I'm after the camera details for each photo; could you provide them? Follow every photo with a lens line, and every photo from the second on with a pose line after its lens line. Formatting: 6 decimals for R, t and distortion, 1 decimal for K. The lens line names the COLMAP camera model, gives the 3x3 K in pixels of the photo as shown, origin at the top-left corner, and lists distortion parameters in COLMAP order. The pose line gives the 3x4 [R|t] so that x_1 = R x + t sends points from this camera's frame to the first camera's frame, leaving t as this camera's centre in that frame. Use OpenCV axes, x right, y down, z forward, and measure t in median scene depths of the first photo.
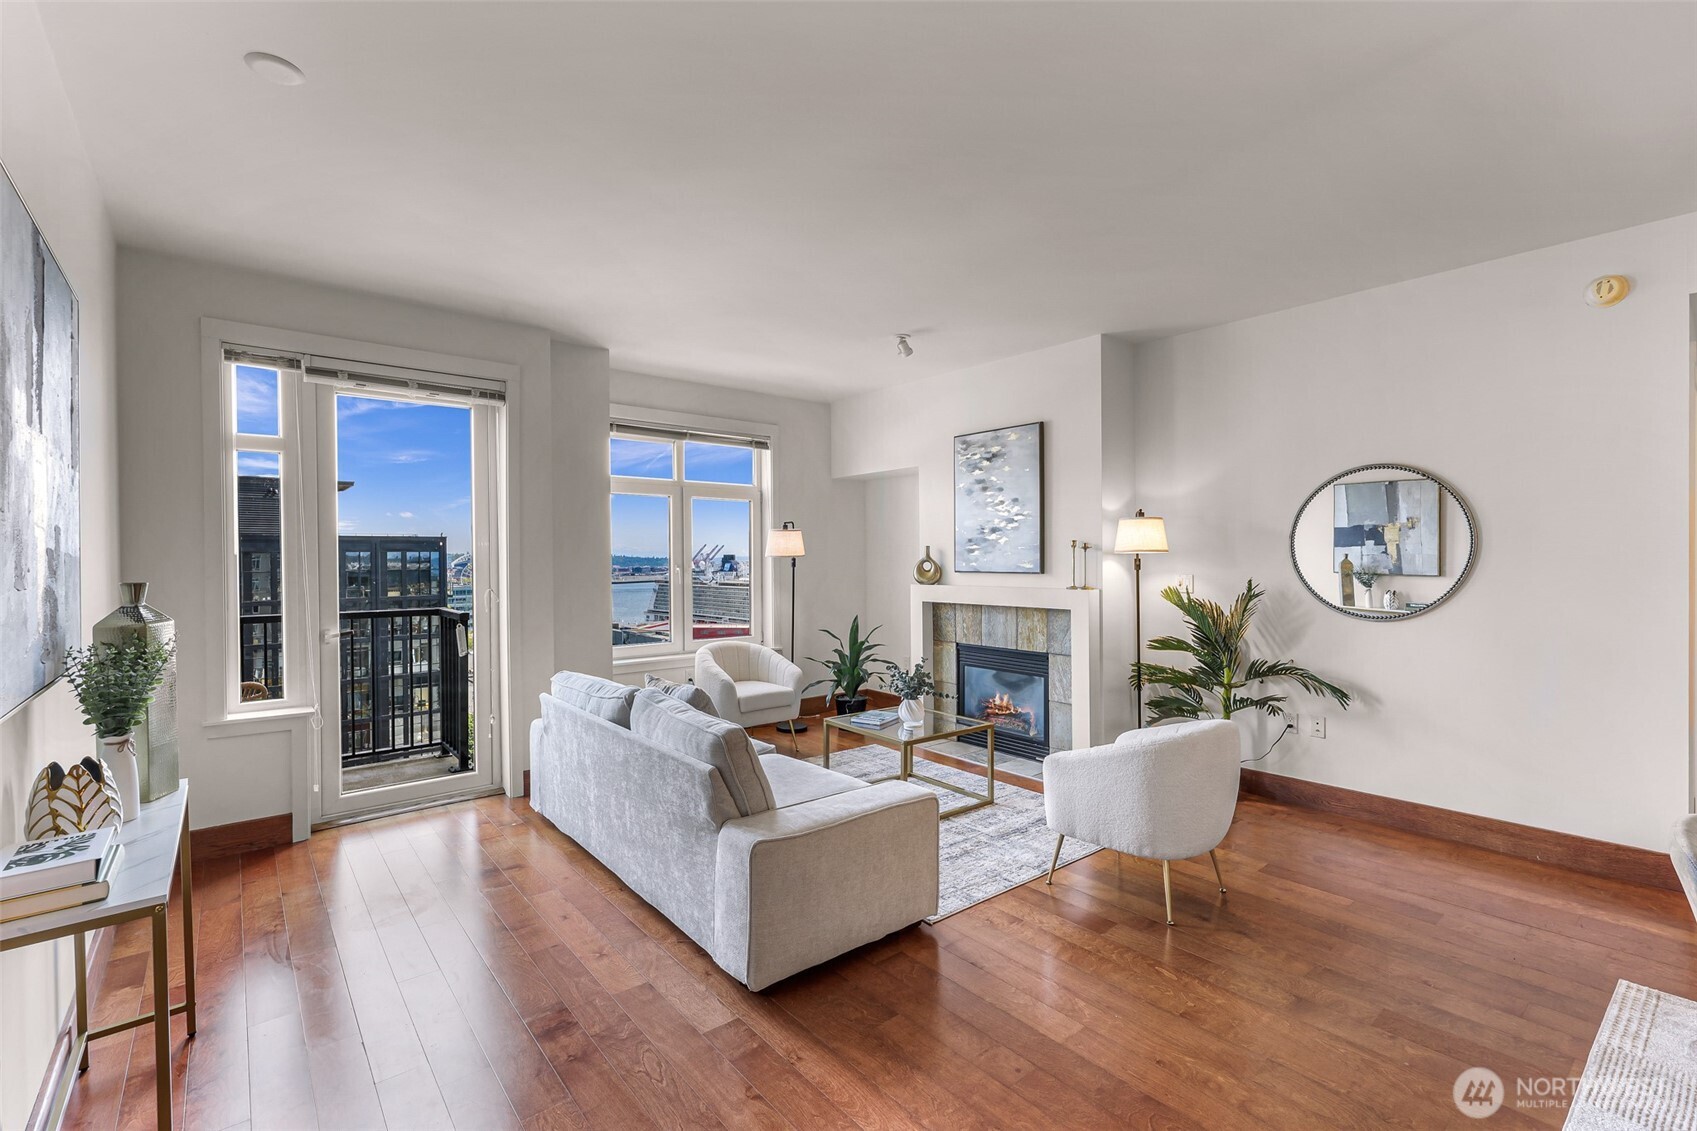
lens RADIAL K [[743.0, 0, 846.6], [0, 743.0, 561.5], [0, 0, 1]] dist [0.000497, -0.000258]
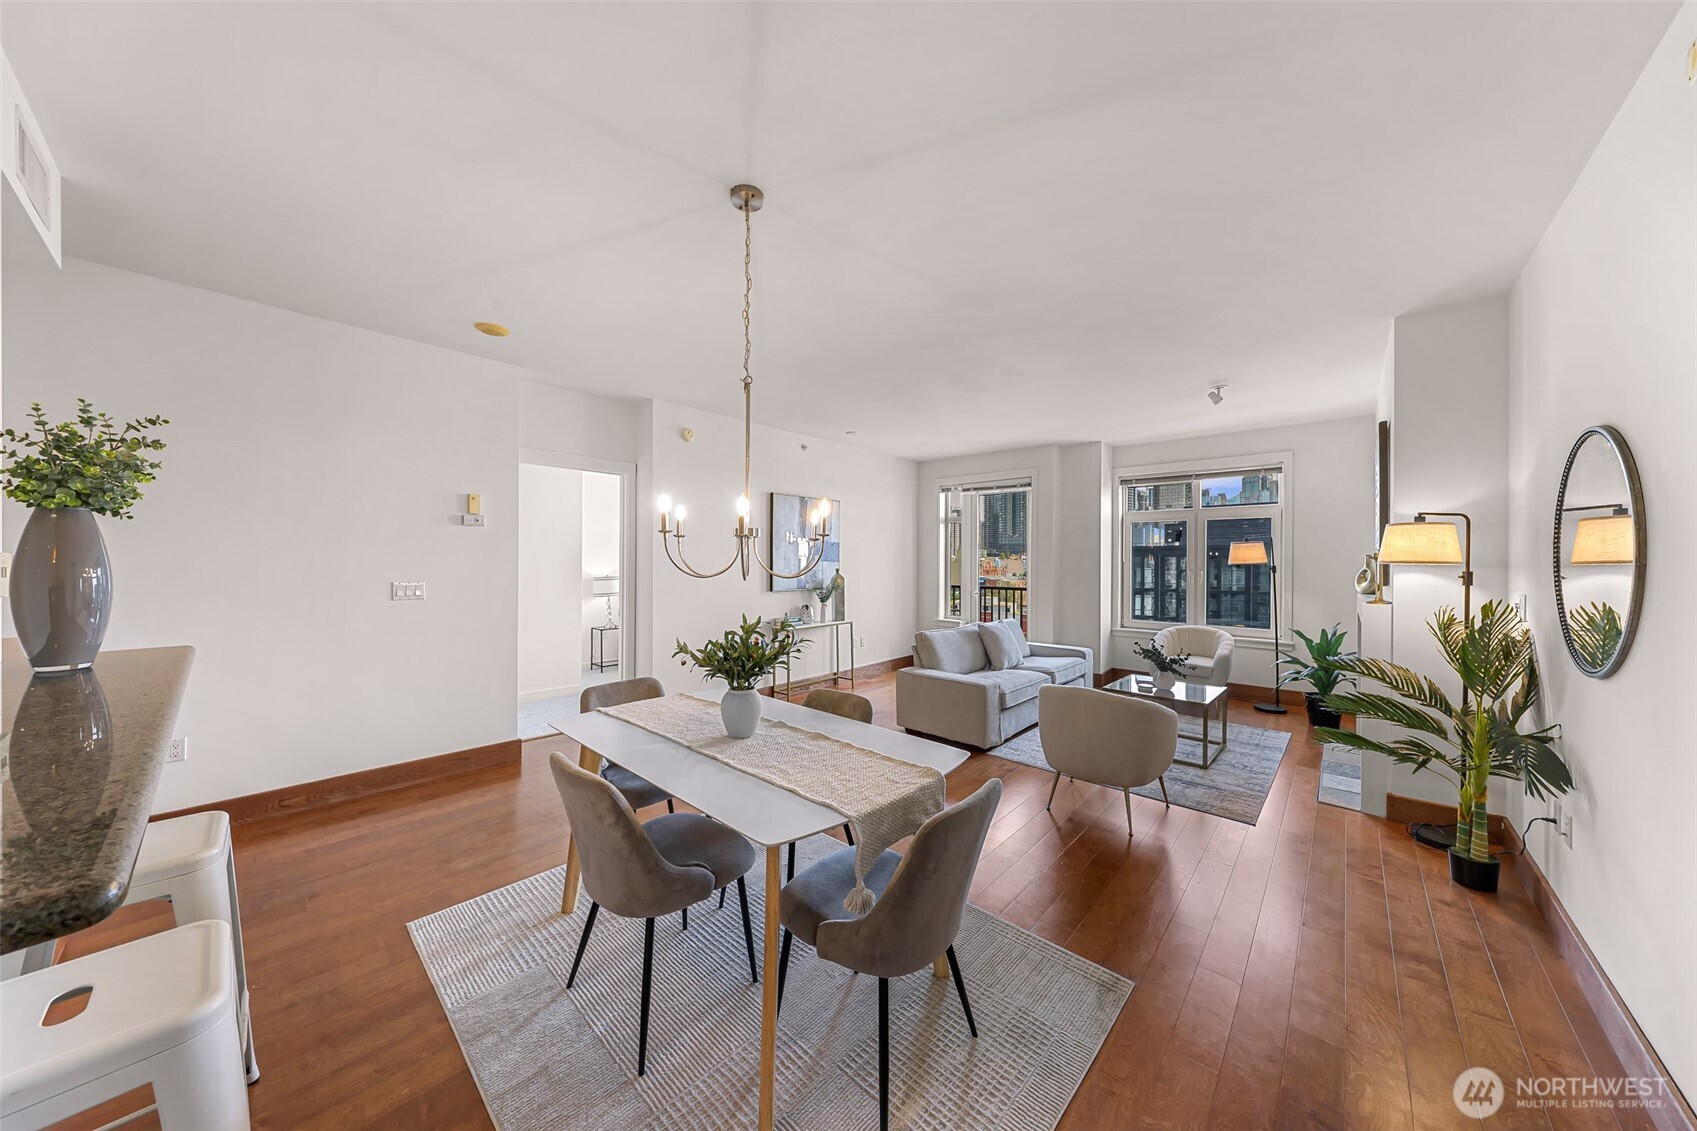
lens RADIAL K [[554.8, 0, 841.3], [0, 554.8, 564.0], [0, 0, 1]] dist [-0.002788, -0.000087]
pose [[0.141795, 0.010418, -0.989841, 0.853234], [-0.010291, 0.999906, 0.009050, -0.010214], [0.989843, 0.008903, 0.141889, 0.236240]]
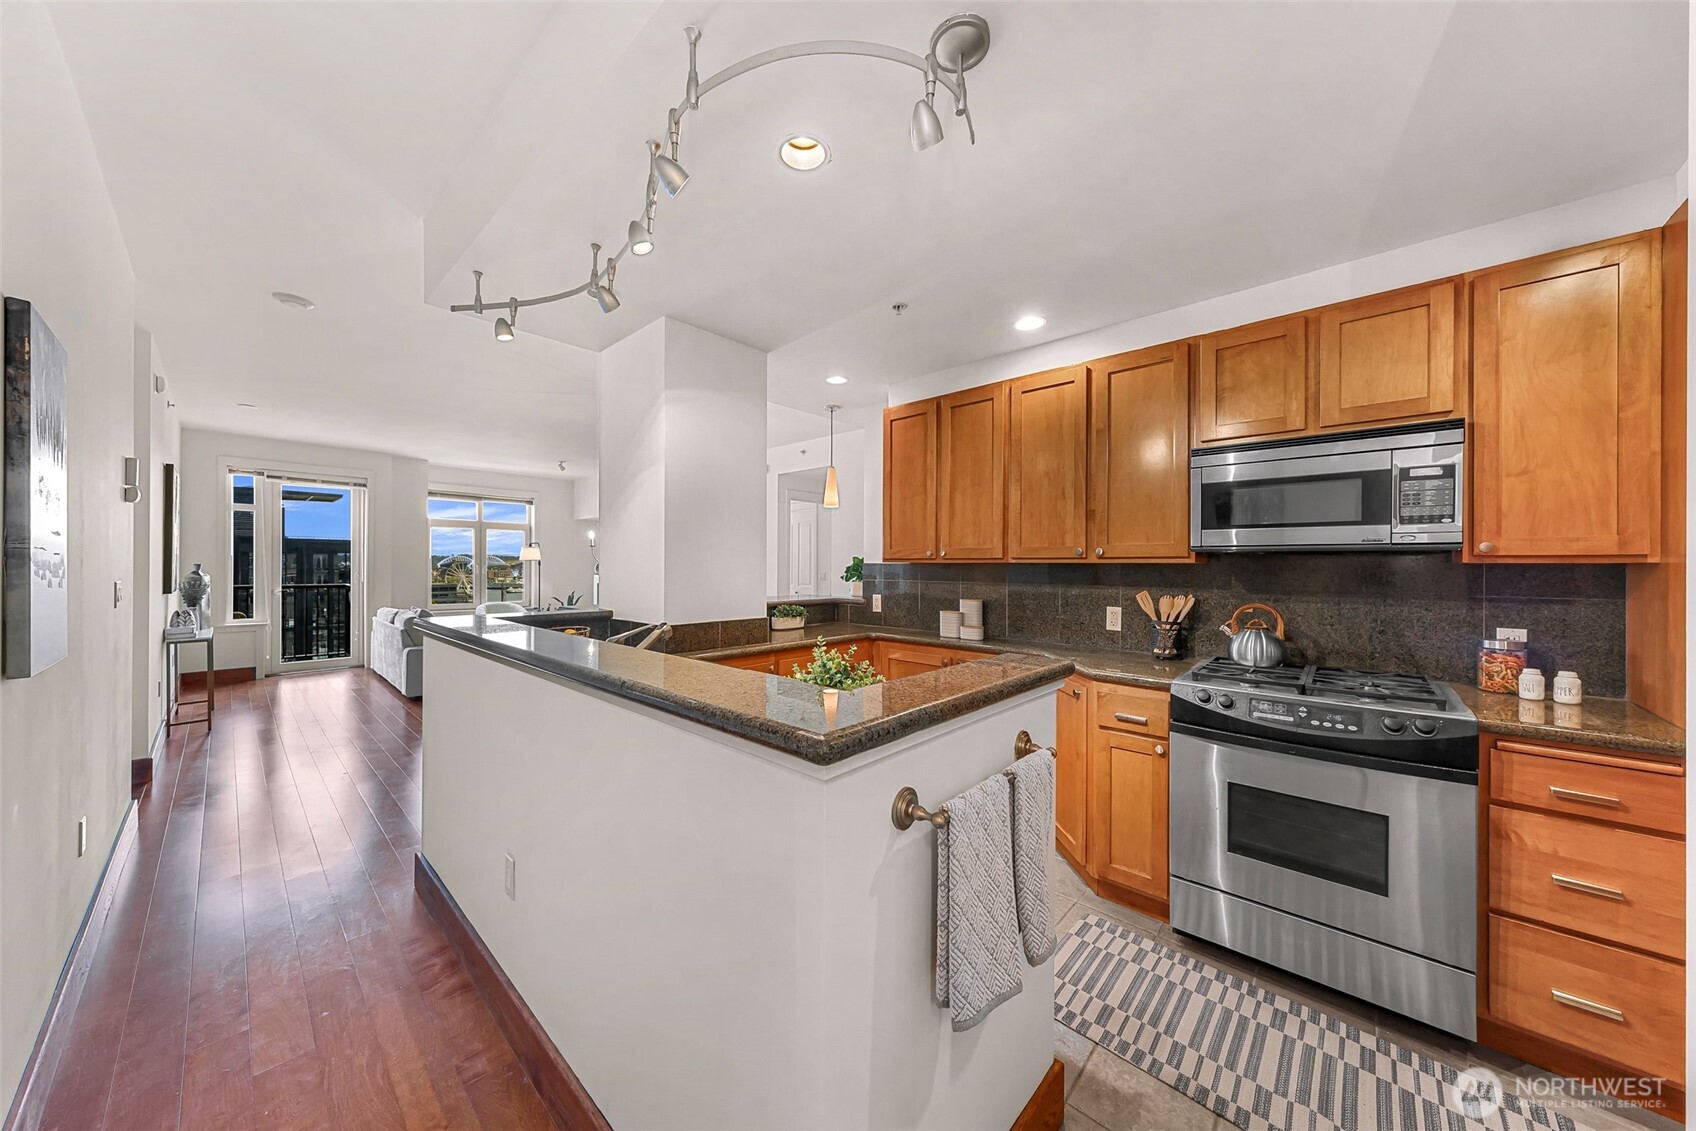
lens RADIAL K [[602.4, 0, 838.5], [0, 602.4, 563.9], [0, 0, 1]] dist [0.001457, 0.000183]
pose [[0.995125, 0.012037, 0.097880, 0.687269], [-0.011583, 0.999919, -0.005206, 0.002906], [-0.097934, 0.004047, 0.995185, -0.827417]]
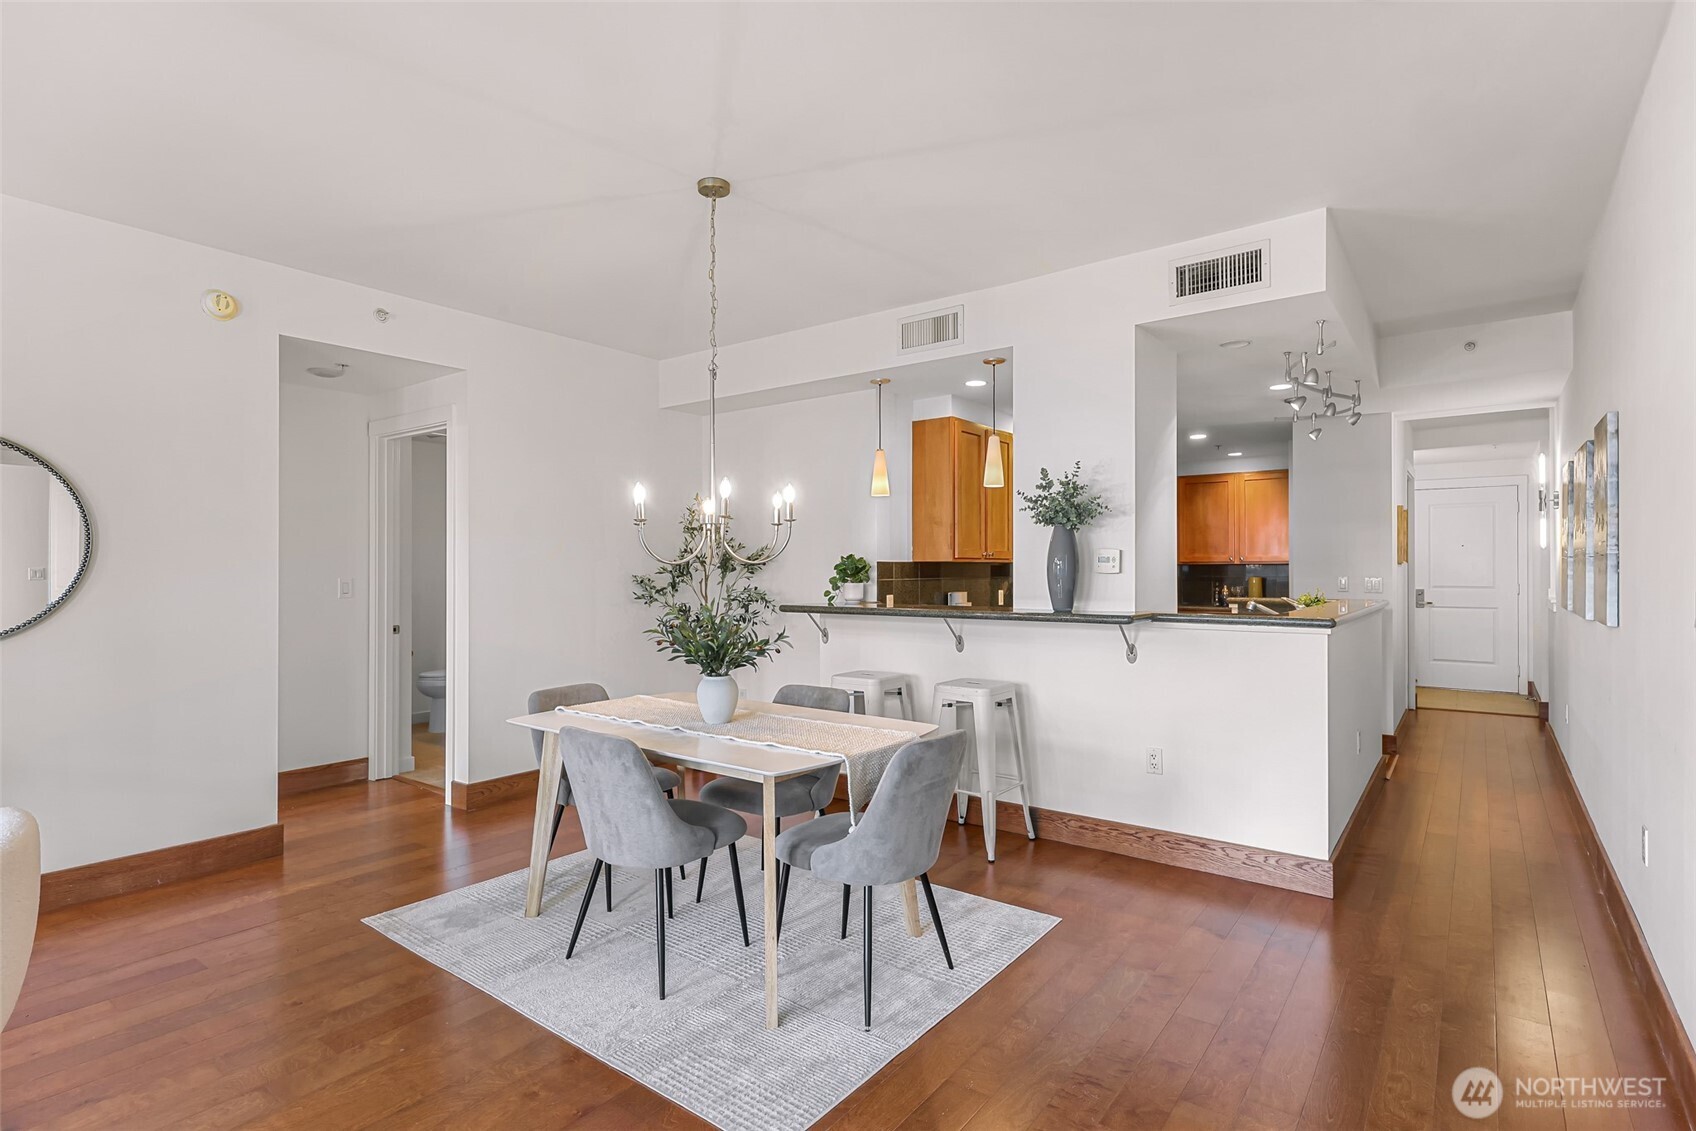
lens RADIAL K [[838.6, 0, 845.4], [0, 838.6, 568.0], [0, 0, 1]] dist [0.000249, -0.002381]
pose [[-0.228829, 0.010023, 0.973415, -0.207174], [0.008638, 0.999929, -0.008266, 0.013610], [-0.973428, 0.006517, -0.228900, 0.275053]]
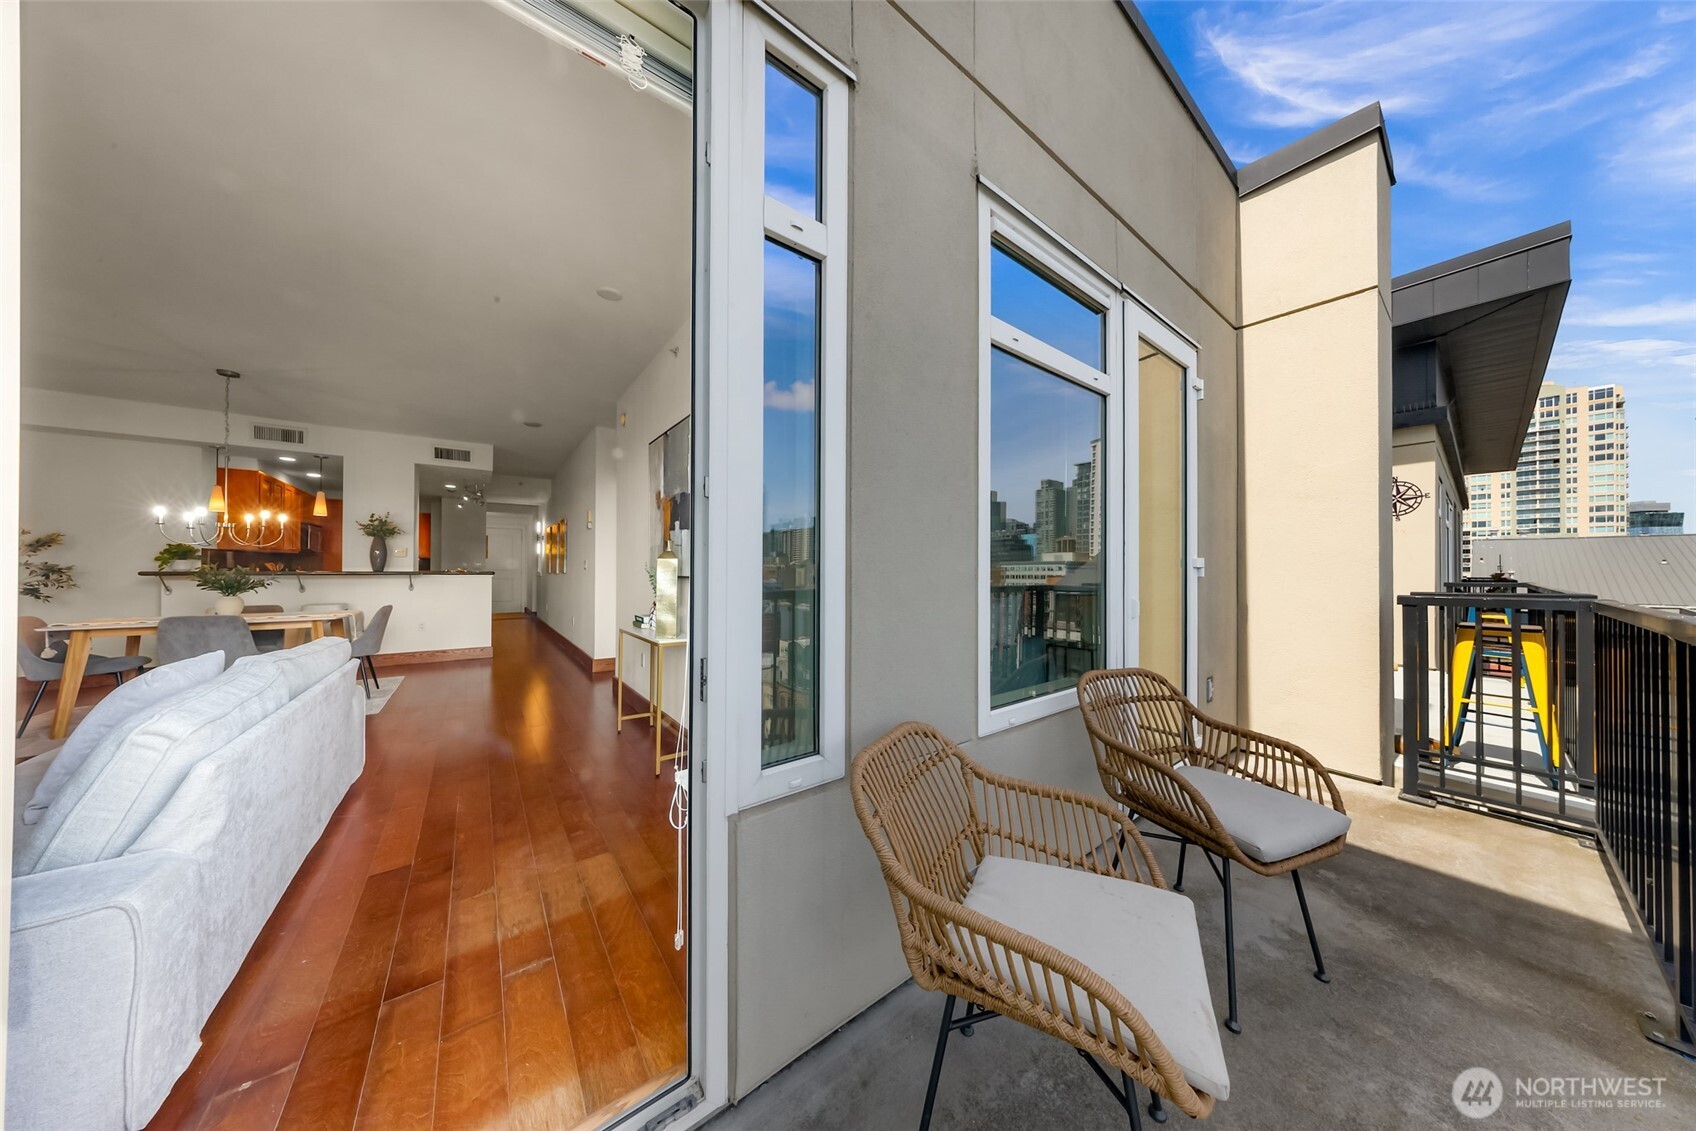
lens RADIAL K [[486.8, 0, 854.4], [0, 486.8, 565.5], [0, 0, 1]] dist [0.001090, -0.000090]
pose [[-0.999575, 0.004065, 0.028868, -0.681317], [0.003915, 0.999979, -0.005230, 0.050109], [-0.028888, -0.005115, -0.999570, 1.088919]]
